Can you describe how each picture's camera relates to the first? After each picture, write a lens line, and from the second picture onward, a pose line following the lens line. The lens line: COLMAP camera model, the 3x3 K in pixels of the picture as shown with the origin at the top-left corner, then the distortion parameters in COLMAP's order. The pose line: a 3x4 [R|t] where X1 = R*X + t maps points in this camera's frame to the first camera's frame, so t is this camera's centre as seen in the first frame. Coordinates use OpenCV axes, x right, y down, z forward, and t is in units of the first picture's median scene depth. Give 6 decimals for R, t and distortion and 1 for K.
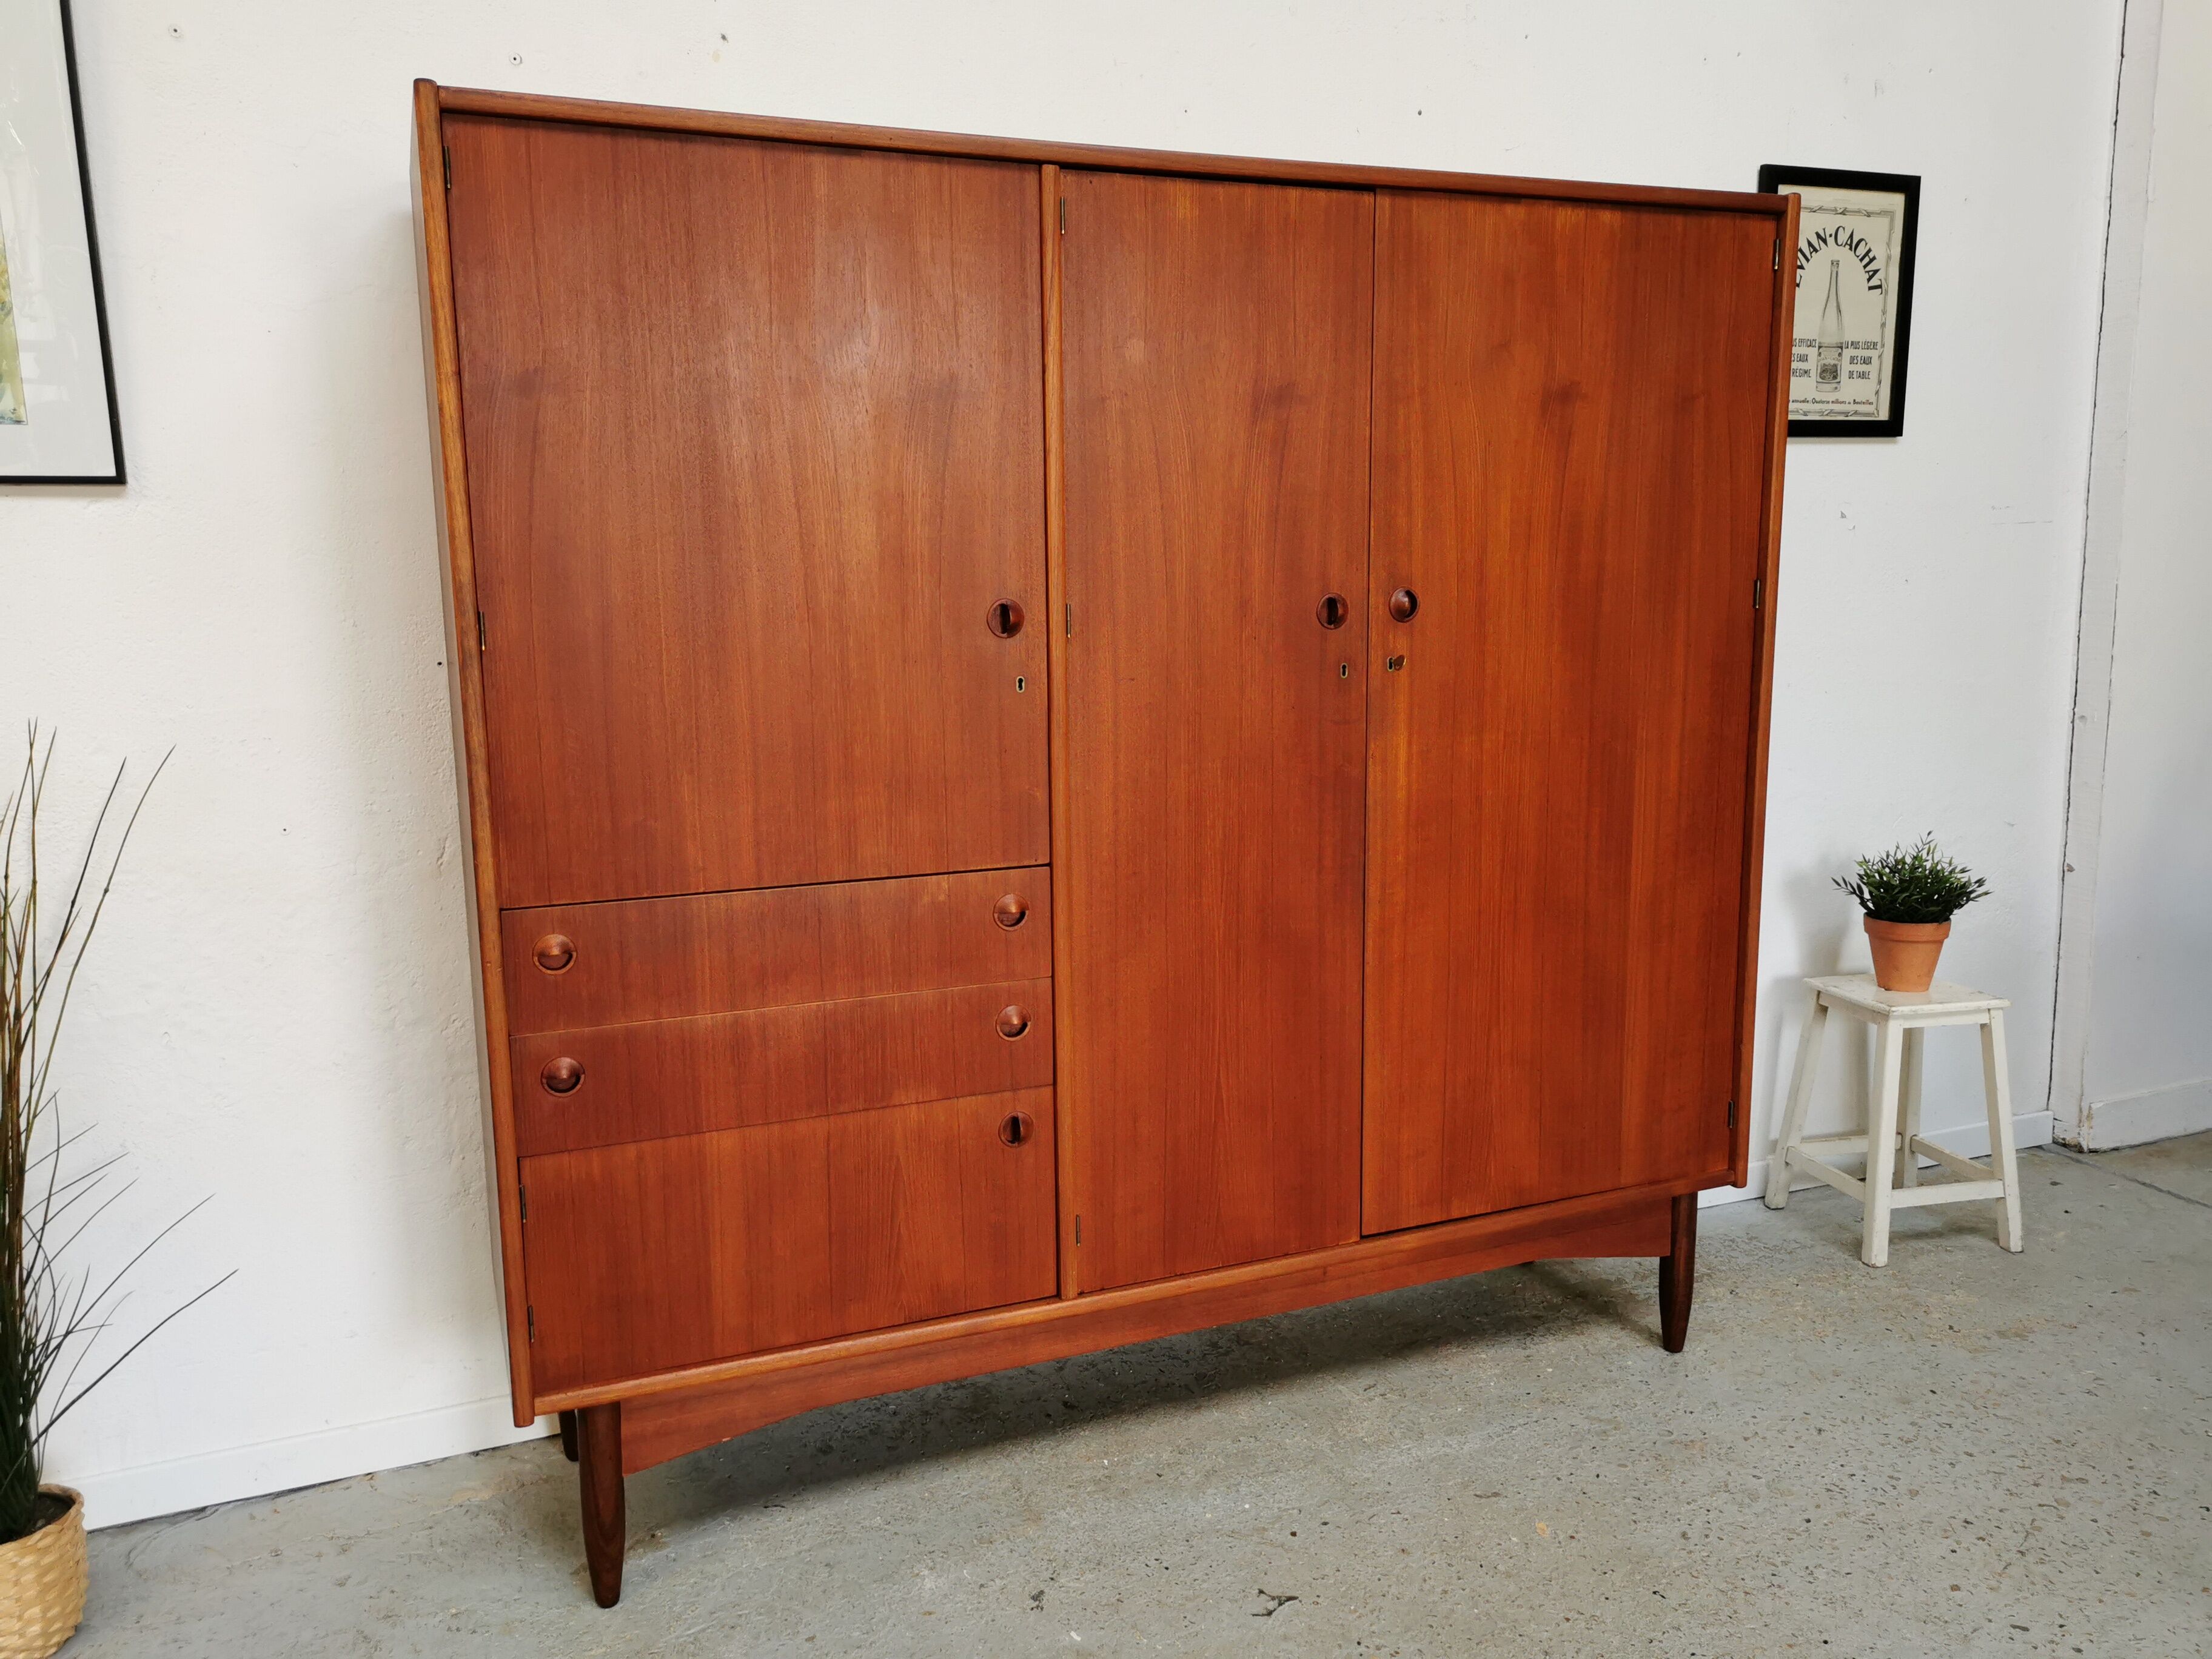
lens RADIAL K [[1696.9, 0, 1112.9], [0, 1696.9, 828.3], [0, 0, 1]] dist [0.071522, -0.078340]
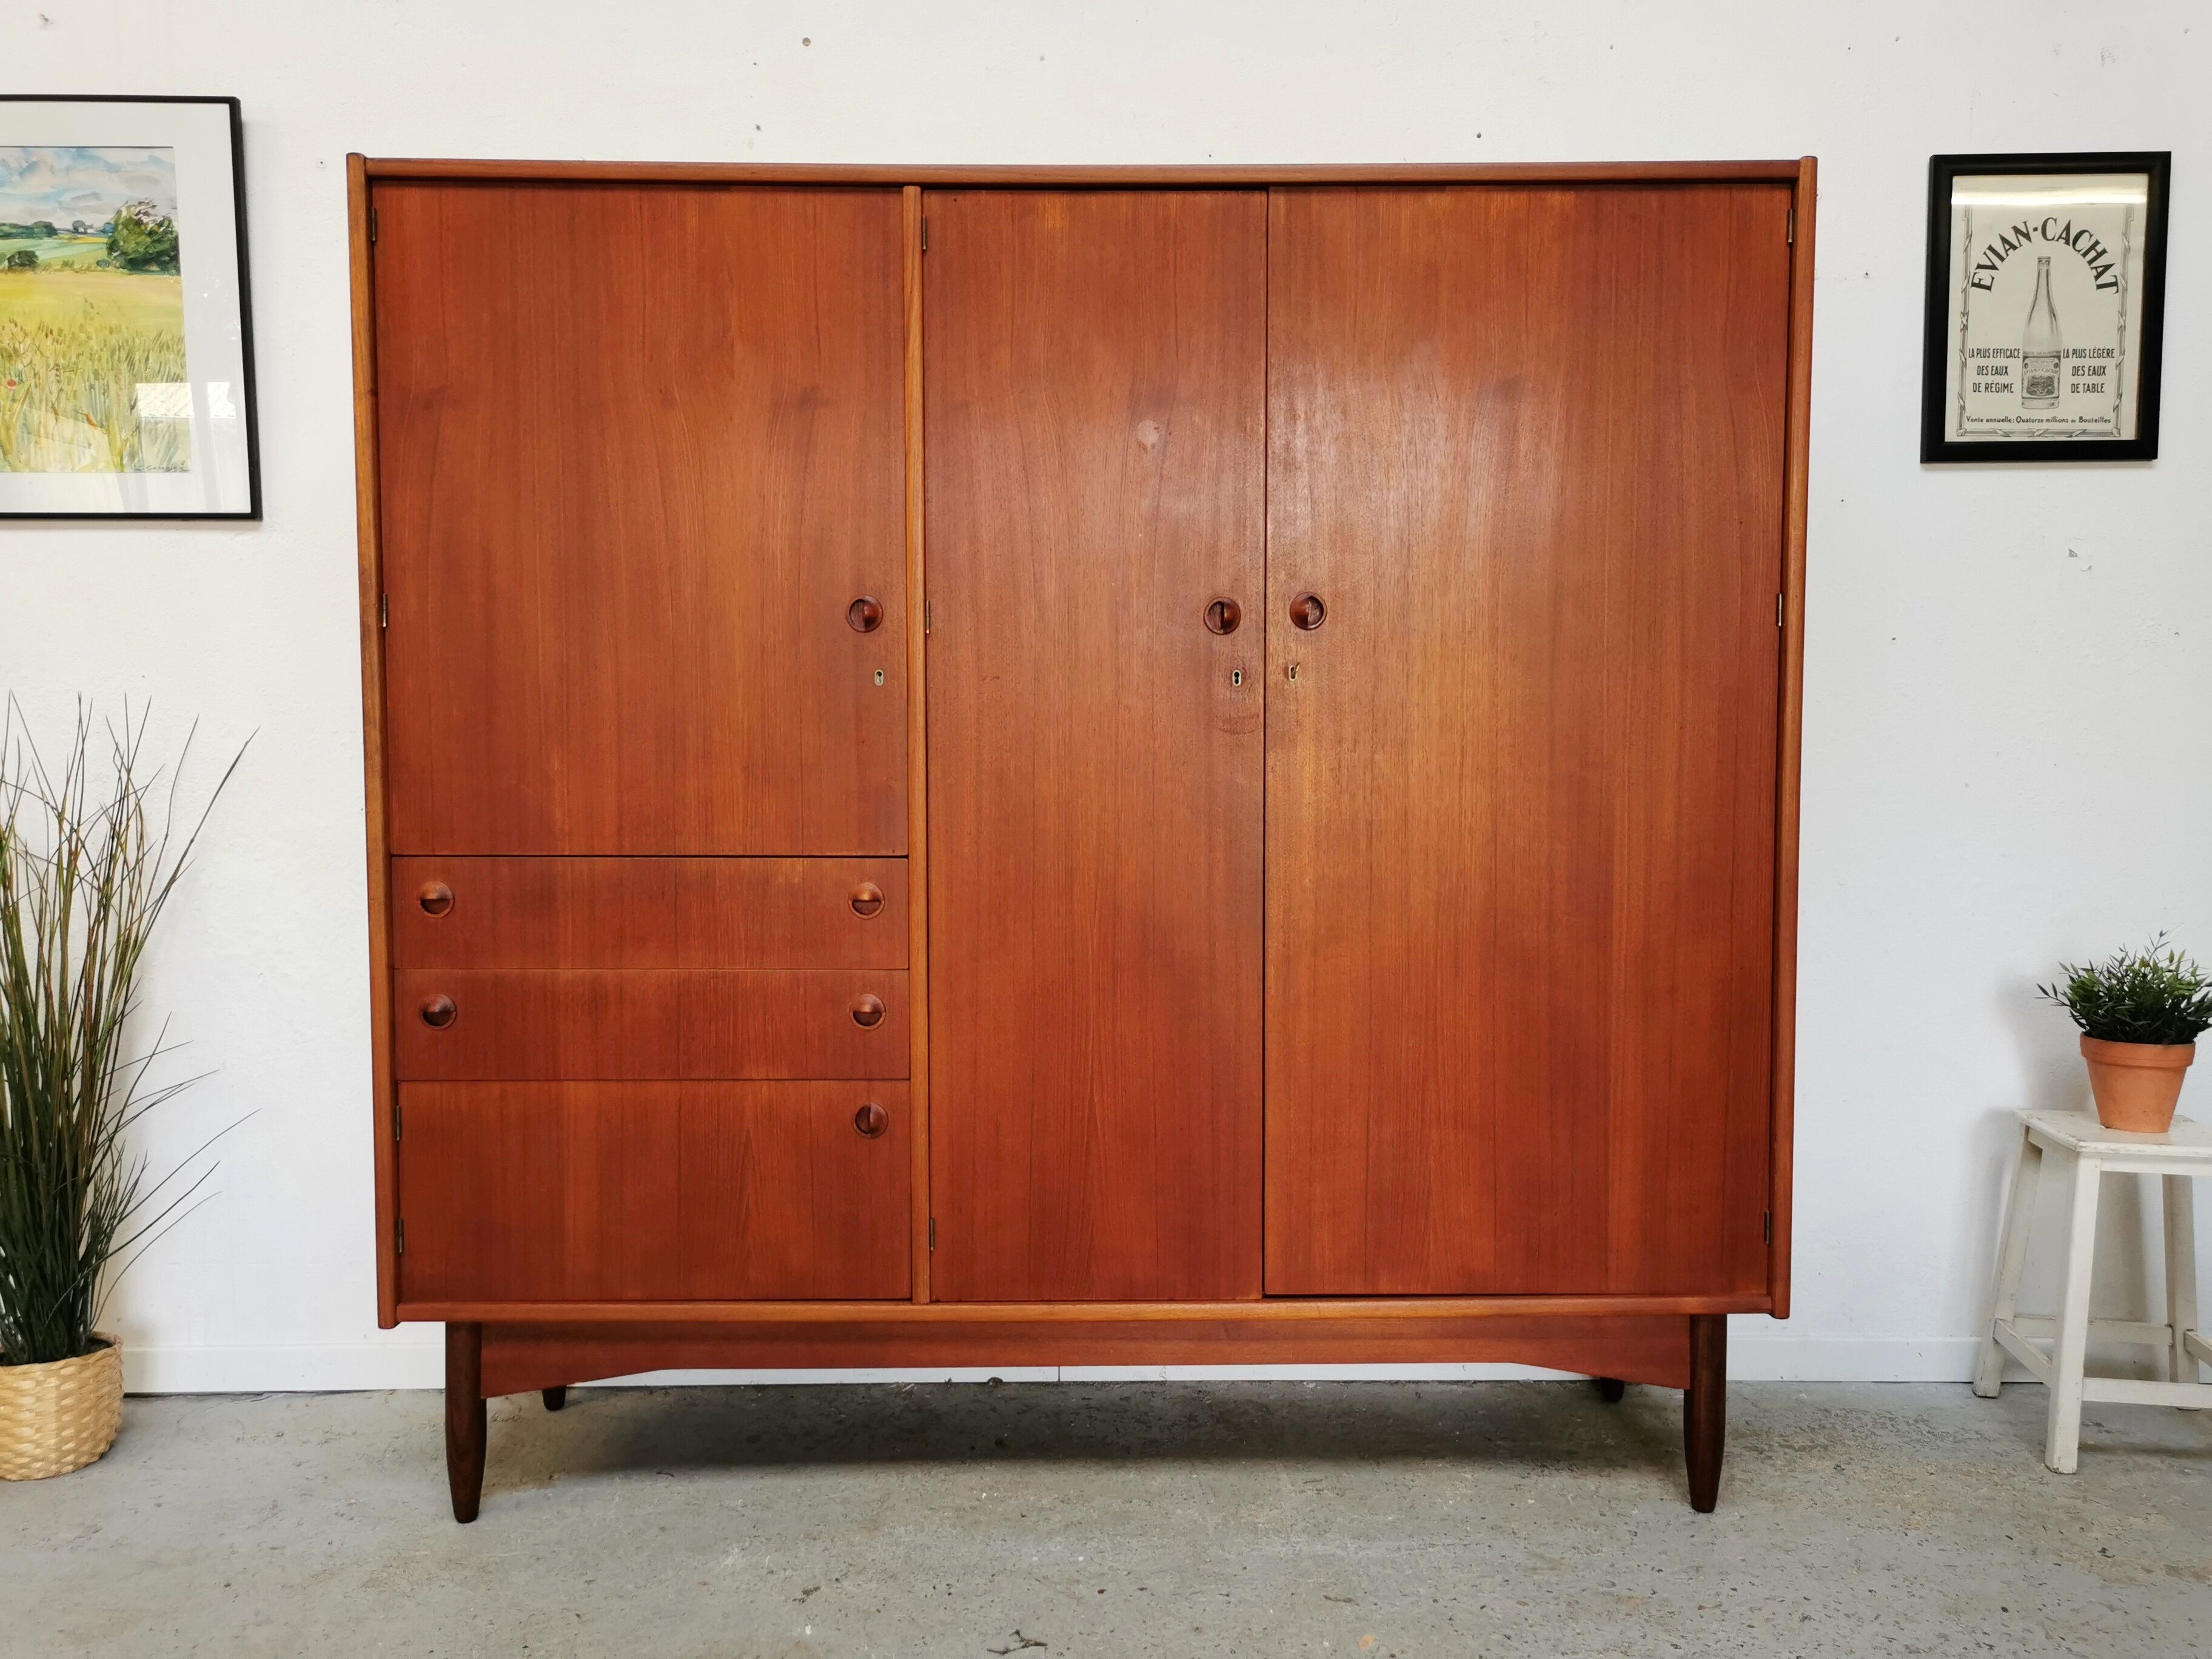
lens RADIAL K [[1698.7, 0, 1100.5], [0, 1698.7, 826.9], [0, 0, 1]] dist [0.054774, -0.037956]
pose [[0.929144, 0.032108, -0.368322, 0.404542], [-0.070260, 0.993402, -0.090641, 0.079934], [0.362981, 0.110096, 0.925269, 0.090369]]
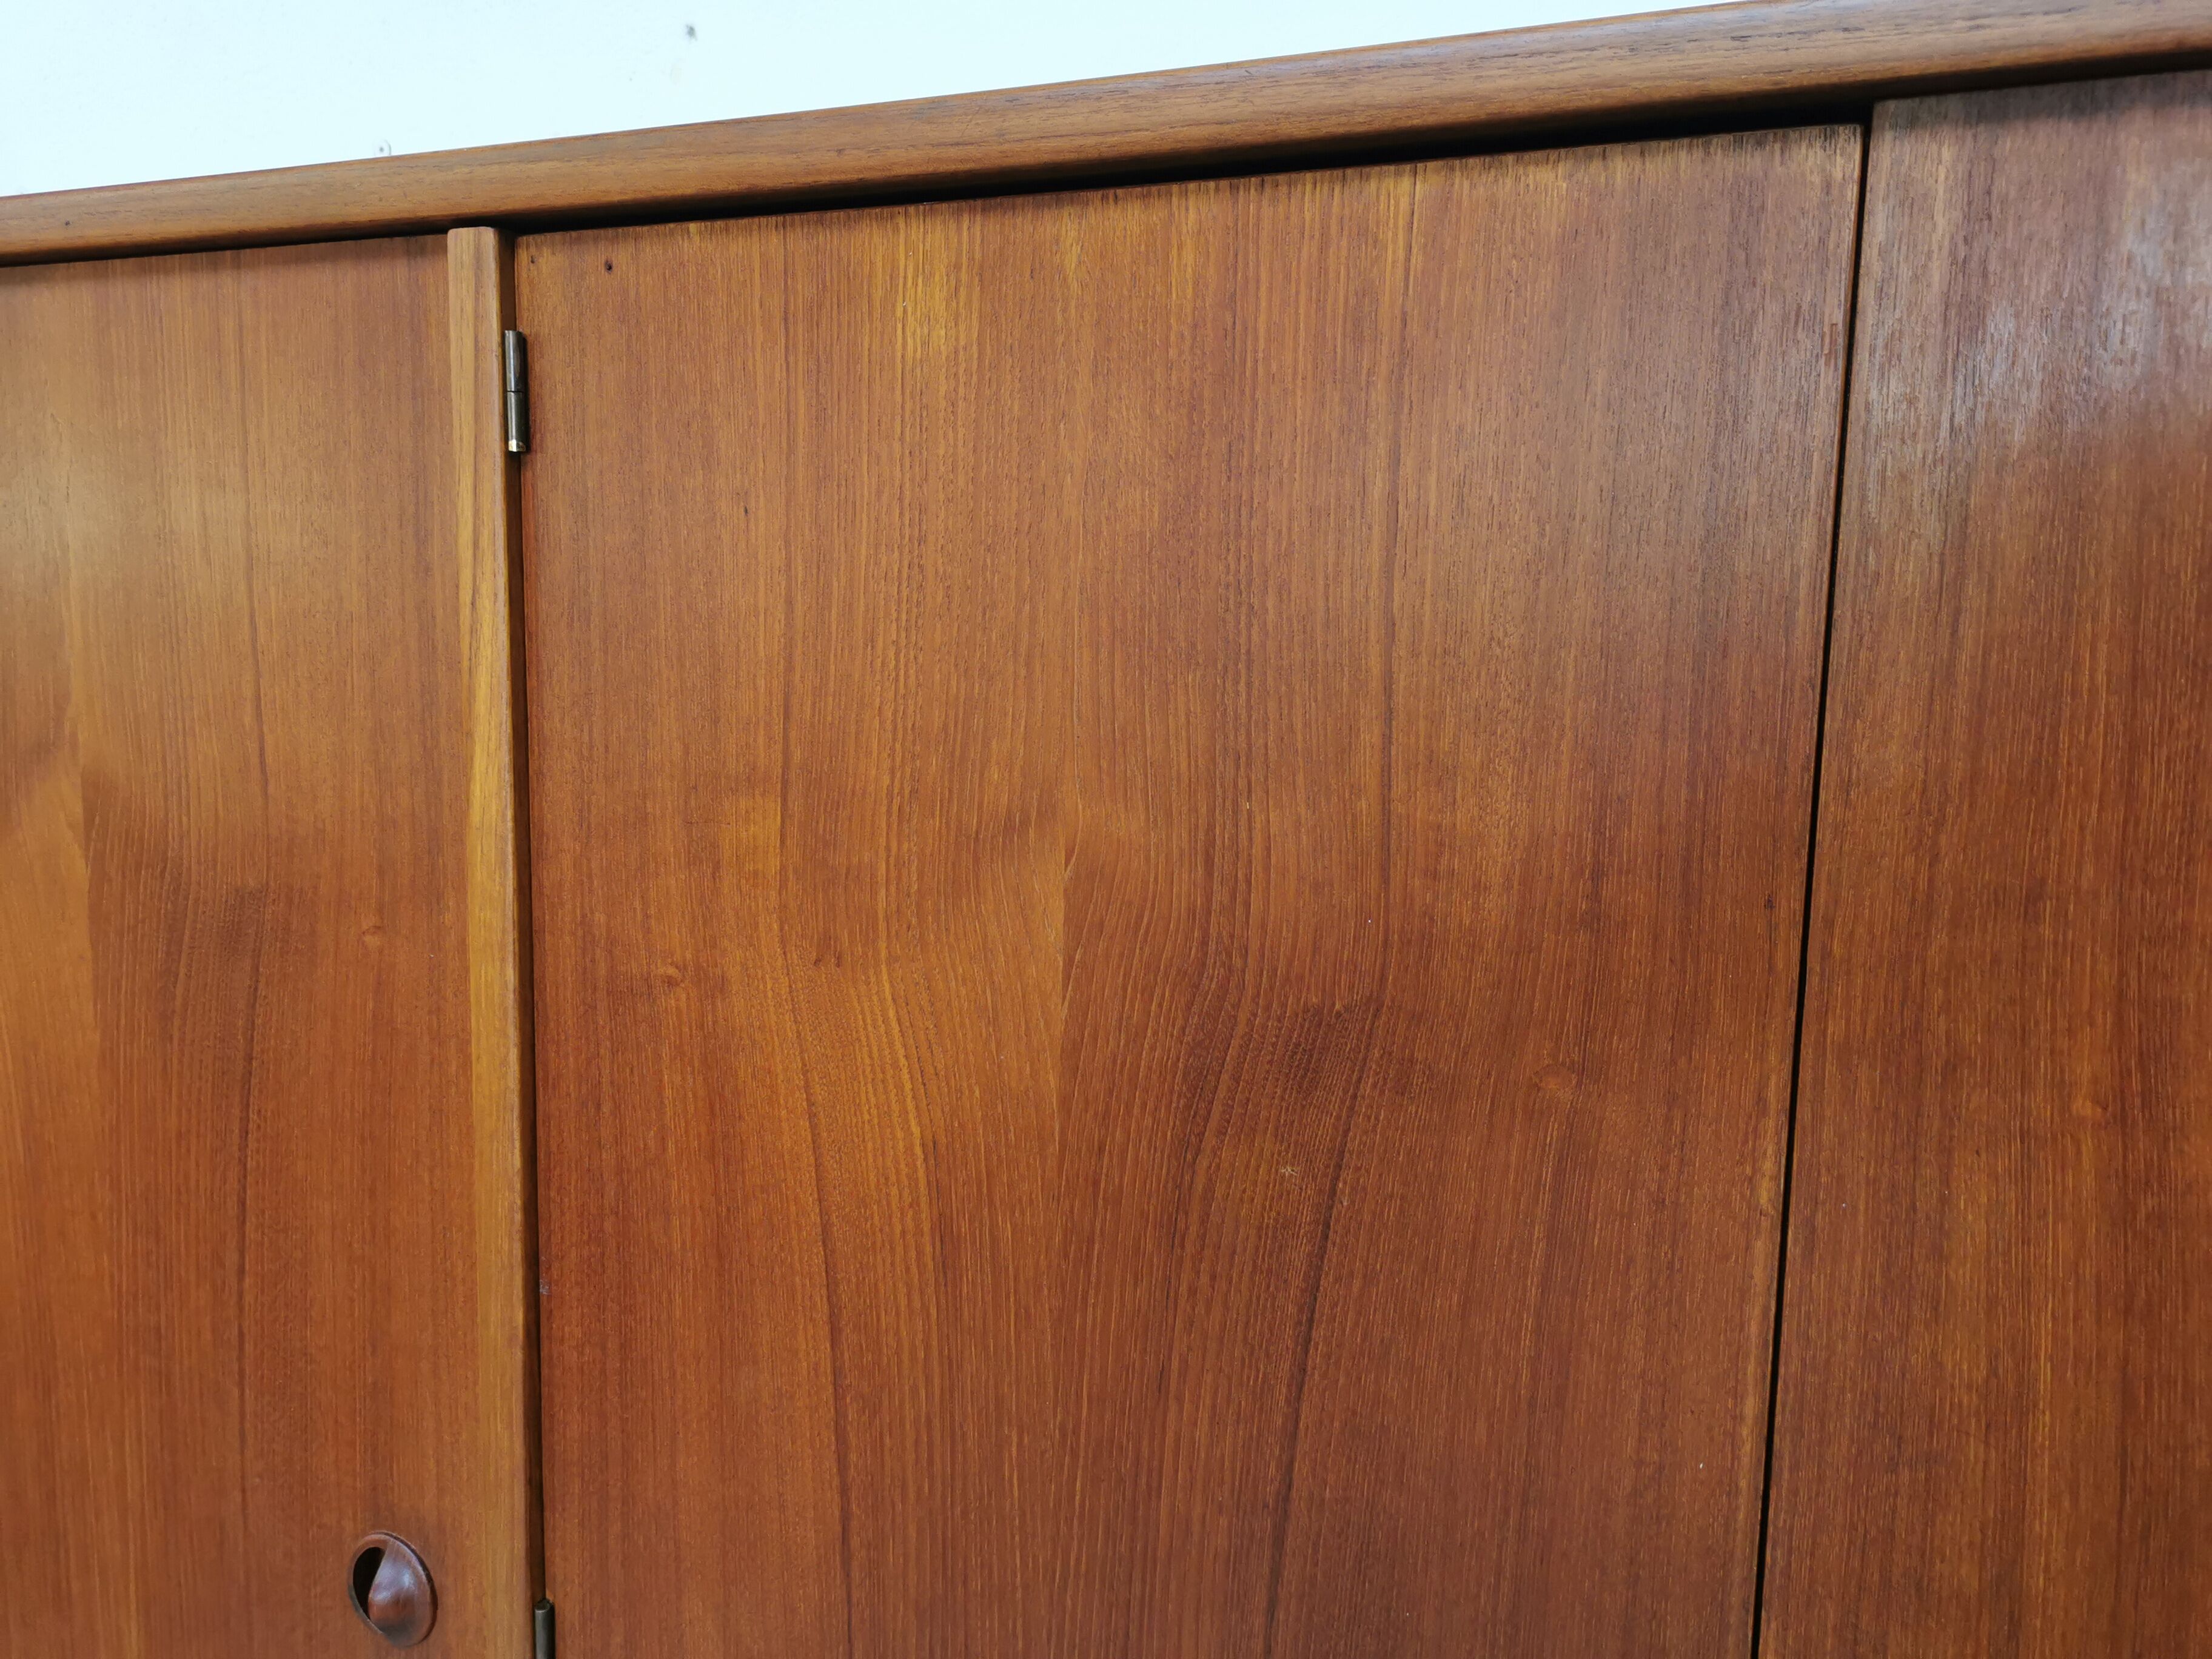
lens RADIAL K [[1733.1, 0, 1107.1], [0, 1733.1, 829.4], [0, 0, 1]] dist [0.054984, -0.058438]
pose [[0.685987, 0.122666, -0.717200, 0.228022], [-0.147625, 0.988650, 0.027893, -0.263784], [0.712481, 0.086742, 0.696309, 0.747592]]
